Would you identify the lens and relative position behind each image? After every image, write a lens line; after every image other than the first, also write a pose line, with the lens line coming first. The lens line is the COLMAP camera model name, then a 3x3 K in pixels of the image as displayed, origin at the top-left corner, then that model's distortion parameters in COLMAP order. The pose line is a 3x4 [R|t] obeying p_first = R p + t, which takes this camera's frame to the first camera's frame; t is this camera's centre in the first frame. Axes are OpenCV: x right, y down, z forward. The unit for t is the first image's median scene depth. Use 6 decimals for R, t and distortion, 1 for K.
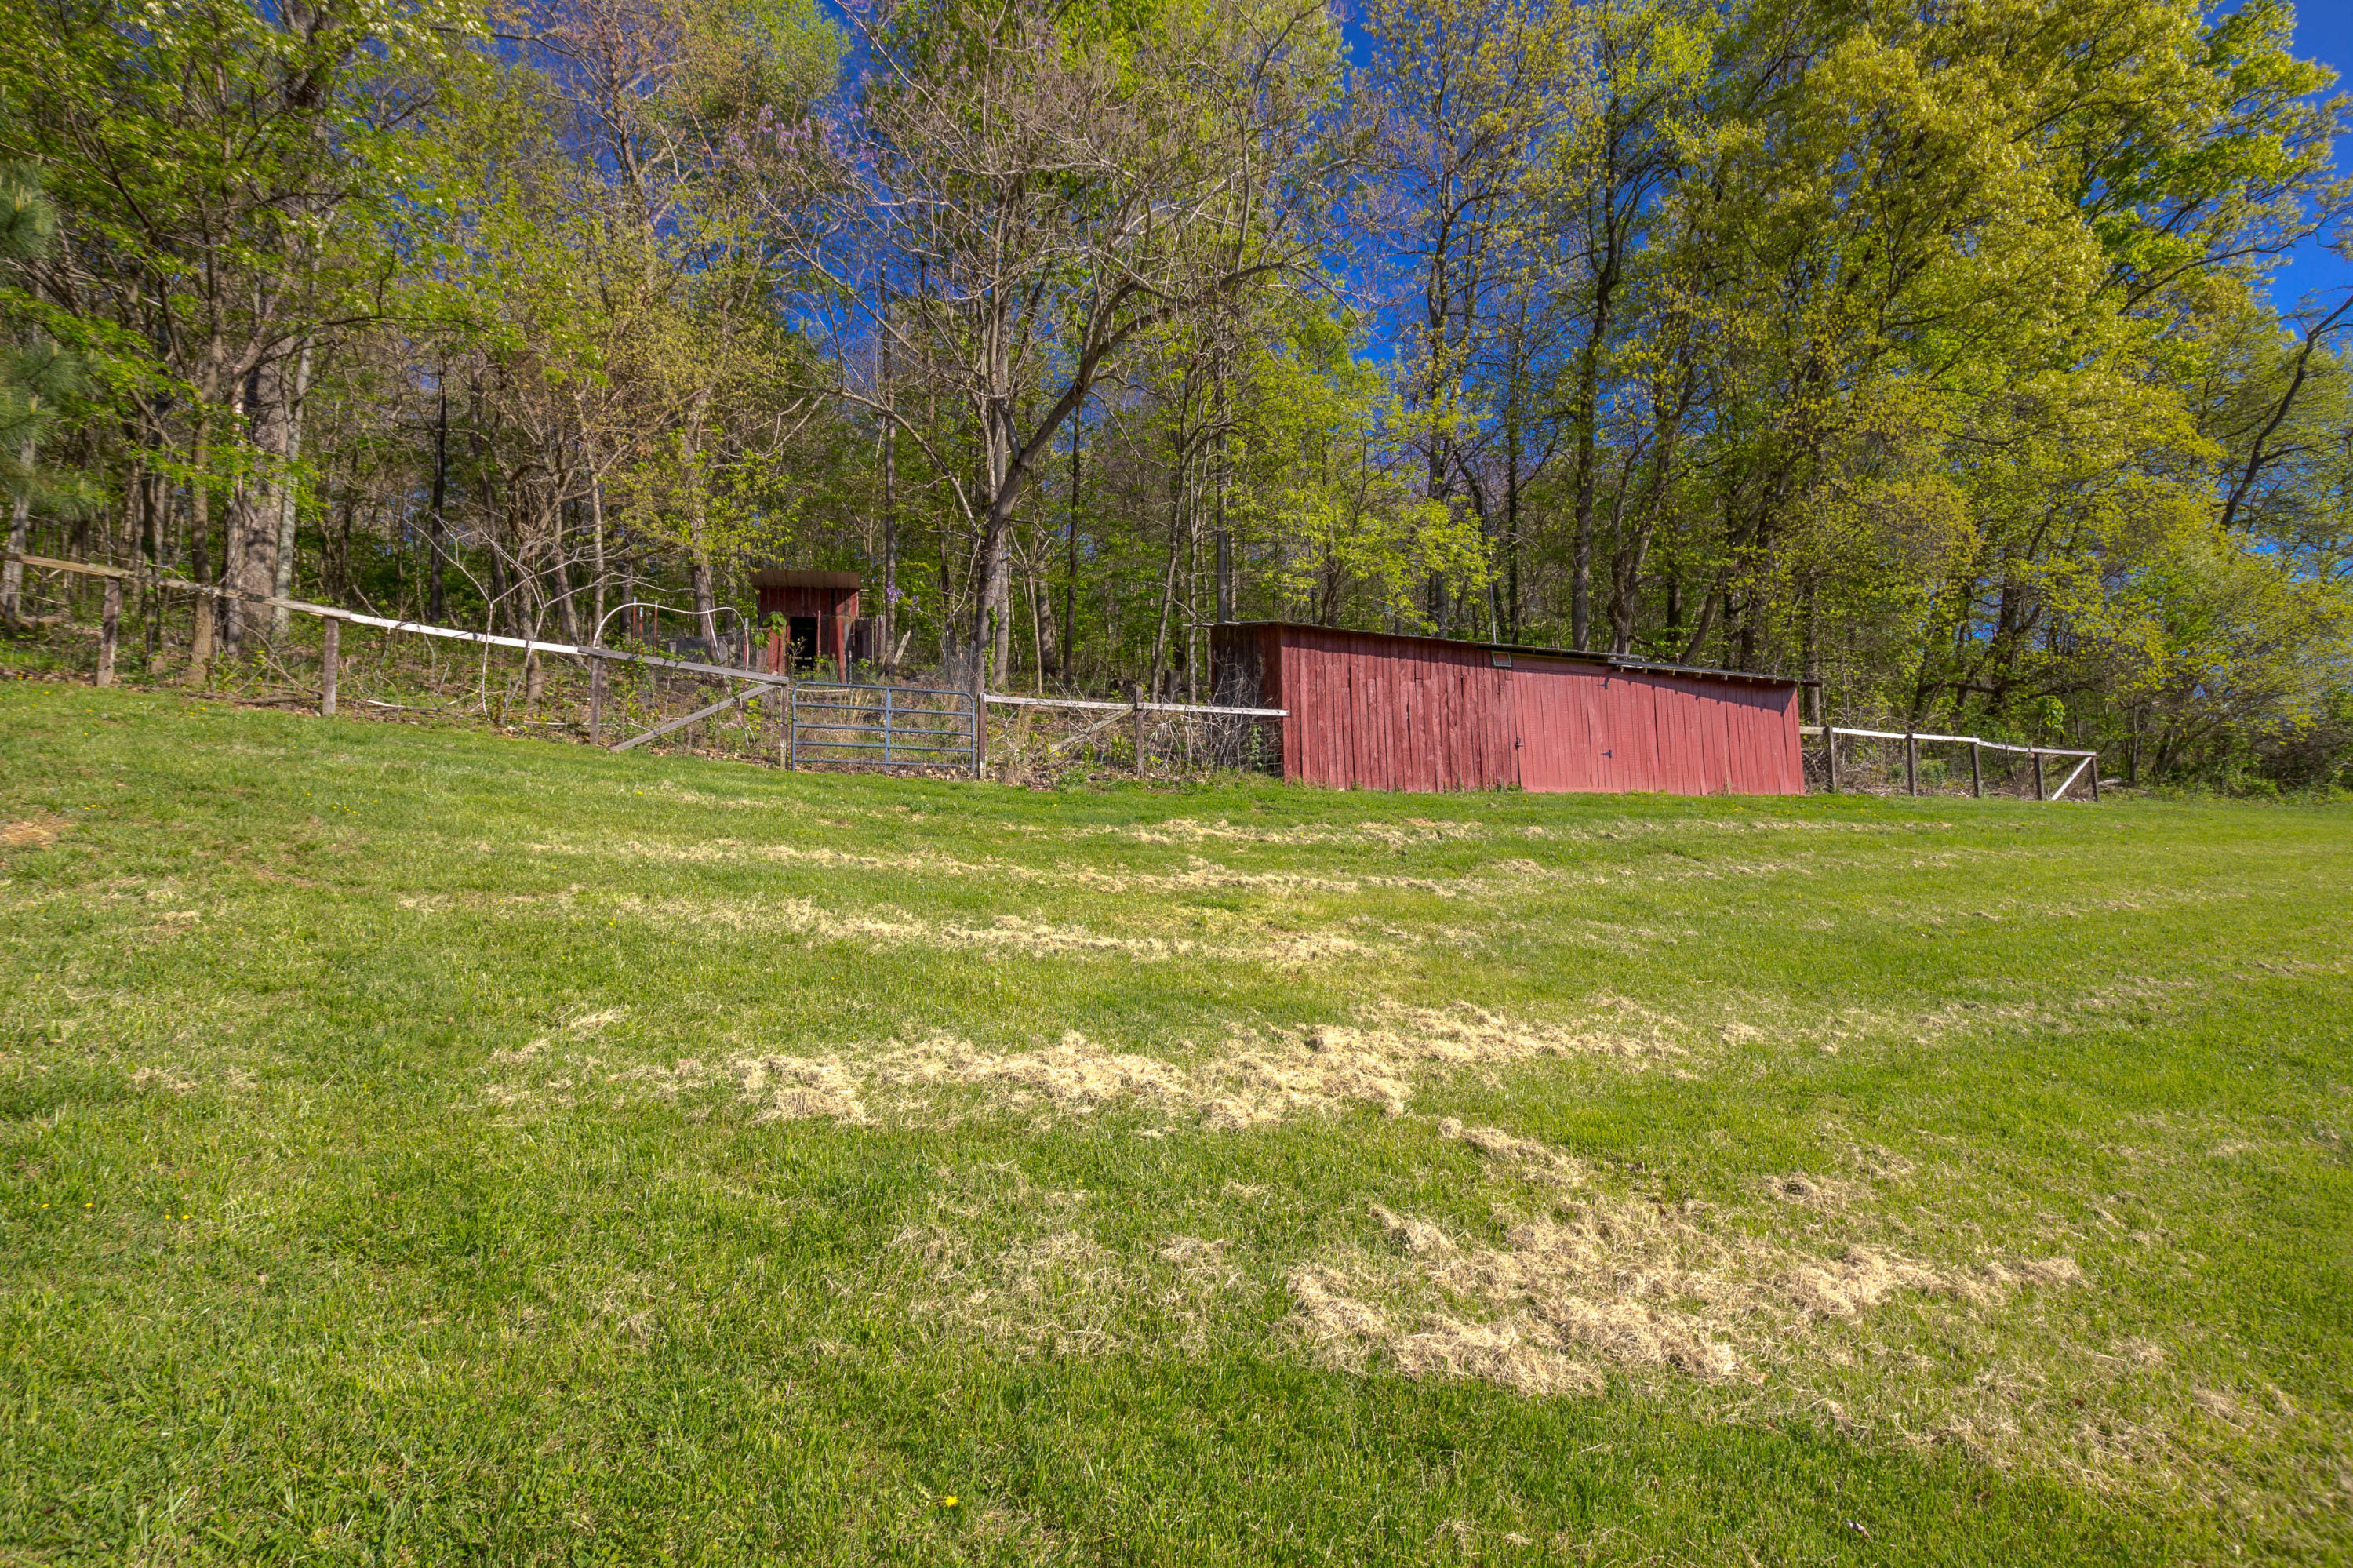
lens RADIAL K [[1093.7, 0, 1180.8], [0, 1093.7, 783.9], [0, 0, 1]] dist [-0.043416, 0.008508]
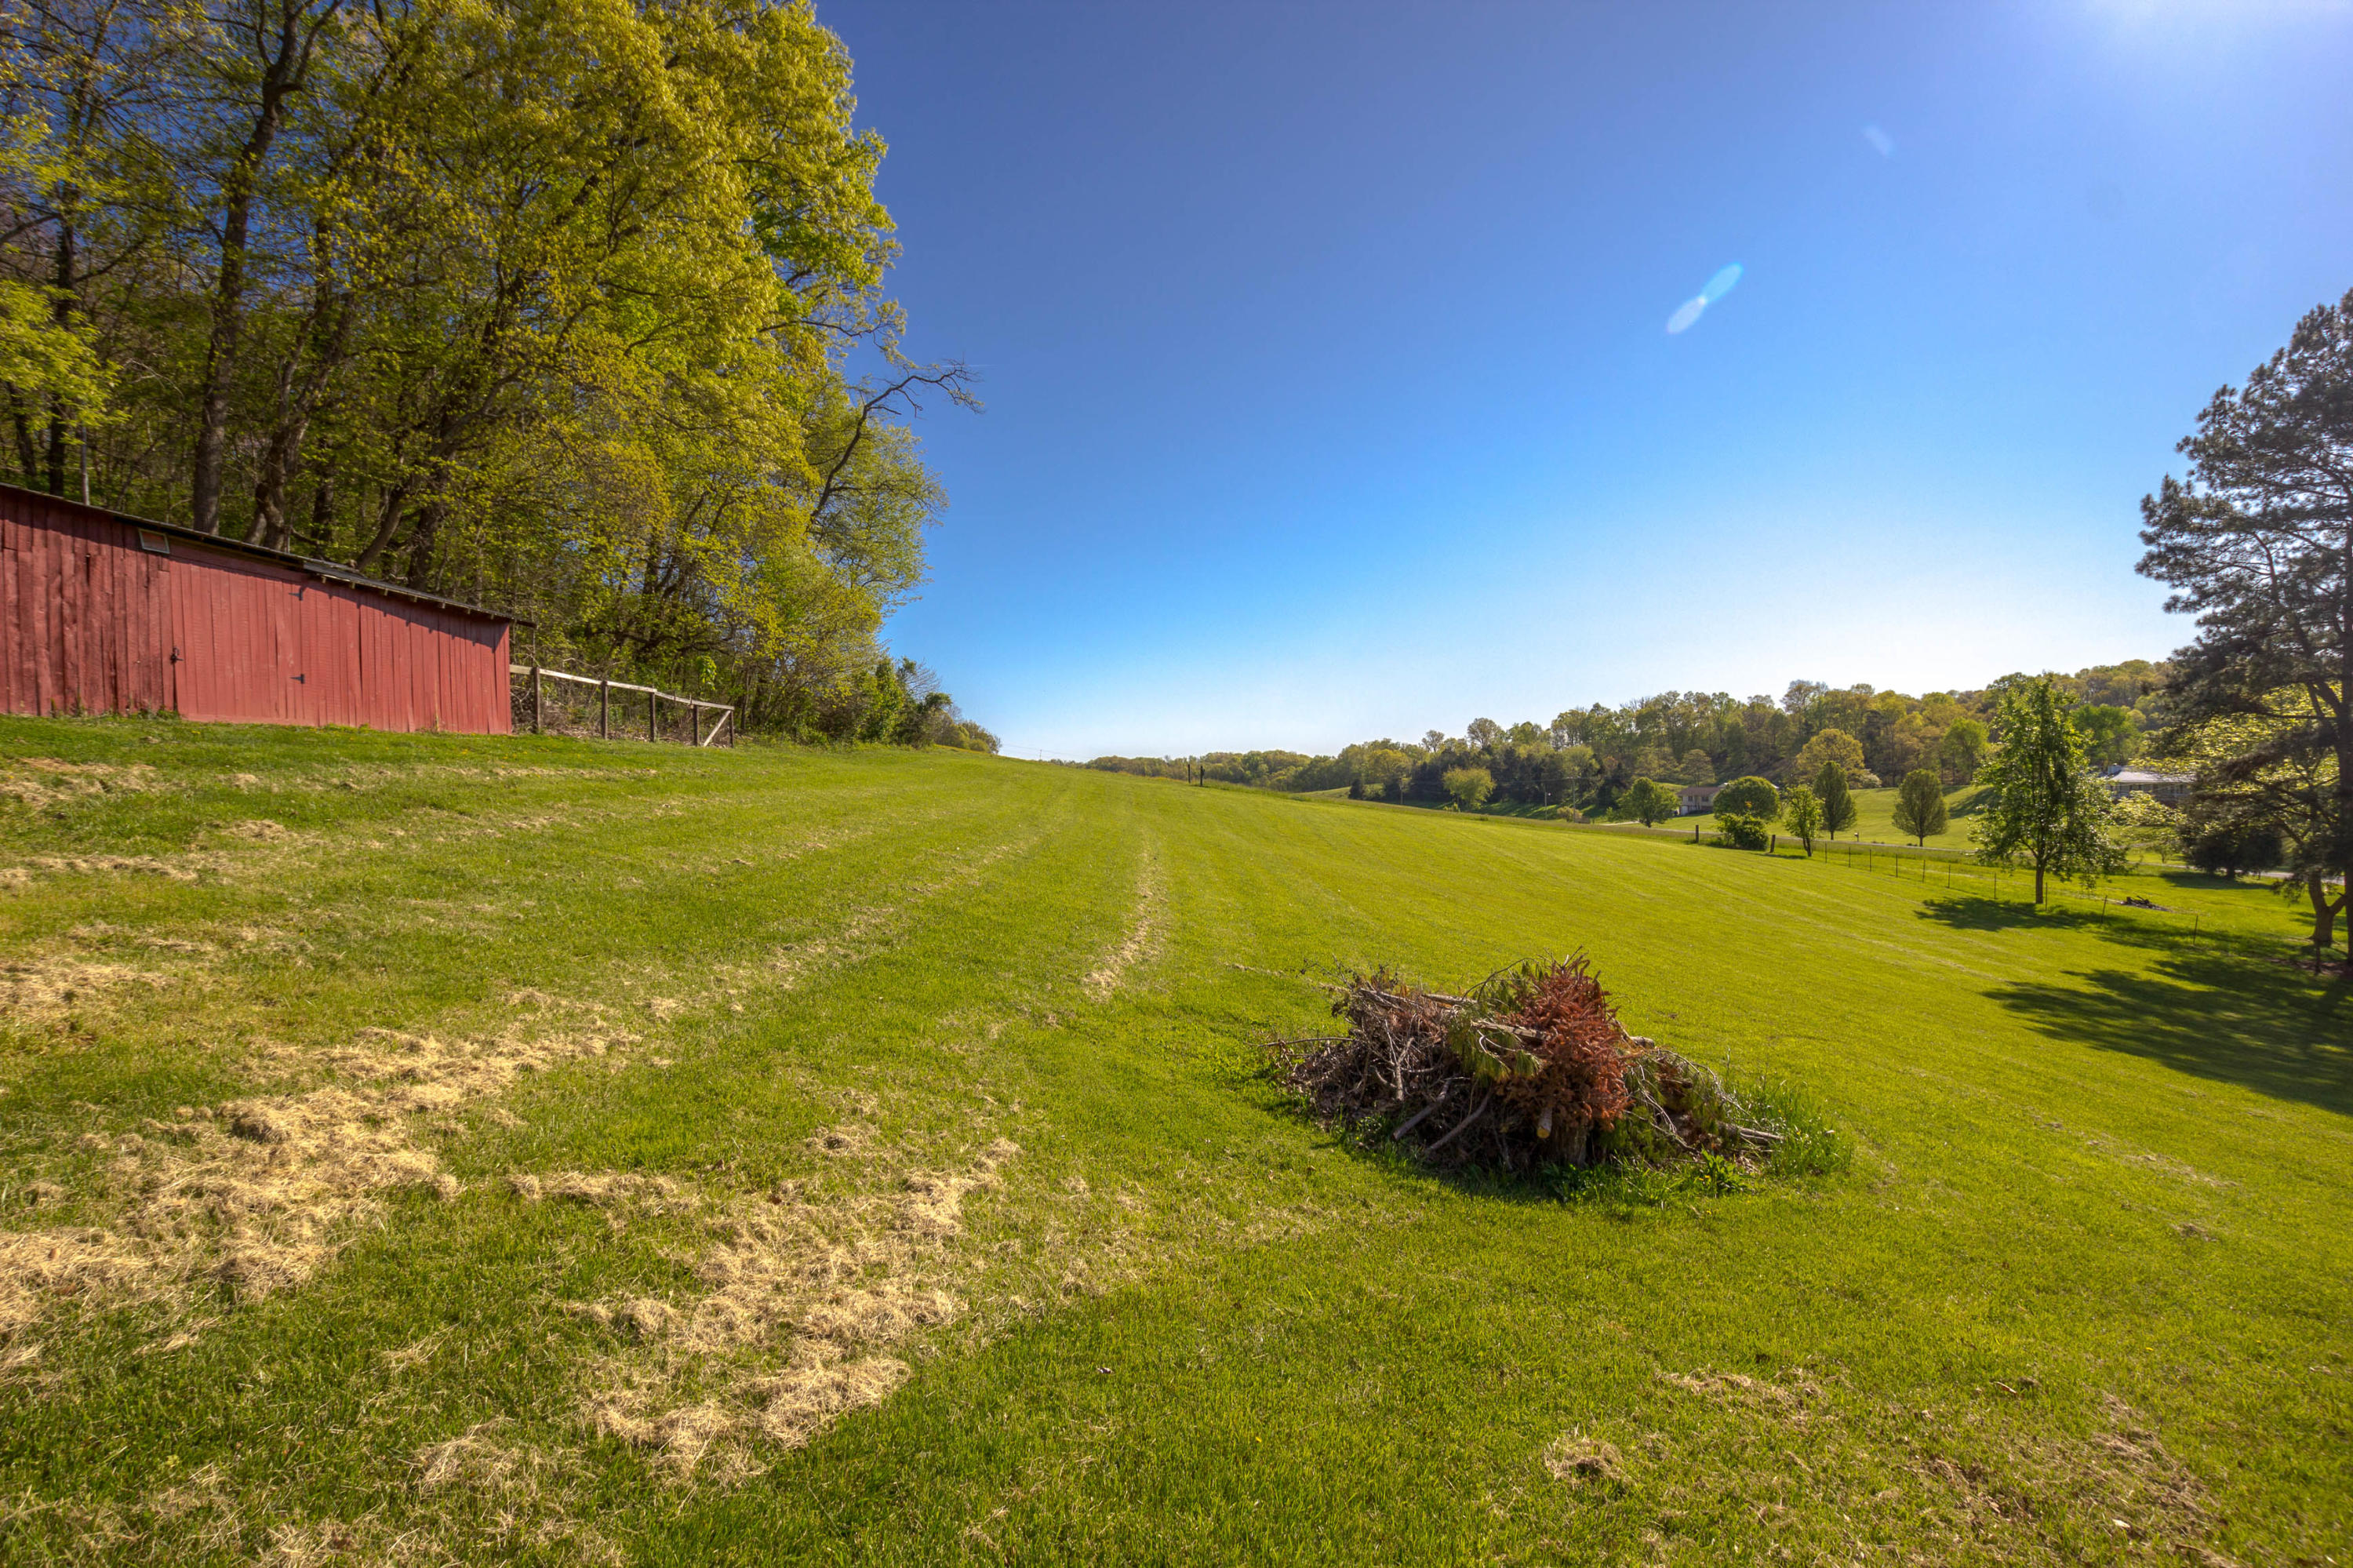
lens RADIAL K [[1093.7, 0, 1180.8], [0, 1093.7, 783.9], [0, 0, 1]] dist [-0.043416, 0.008508]
pose [[0.395552, 0.000563, 0.918443, -0.093470], [-0.069871, 0.997120, 0.029481, -0.019233], [-0.915782, -0.075834, 0.394453, 0.055863]]
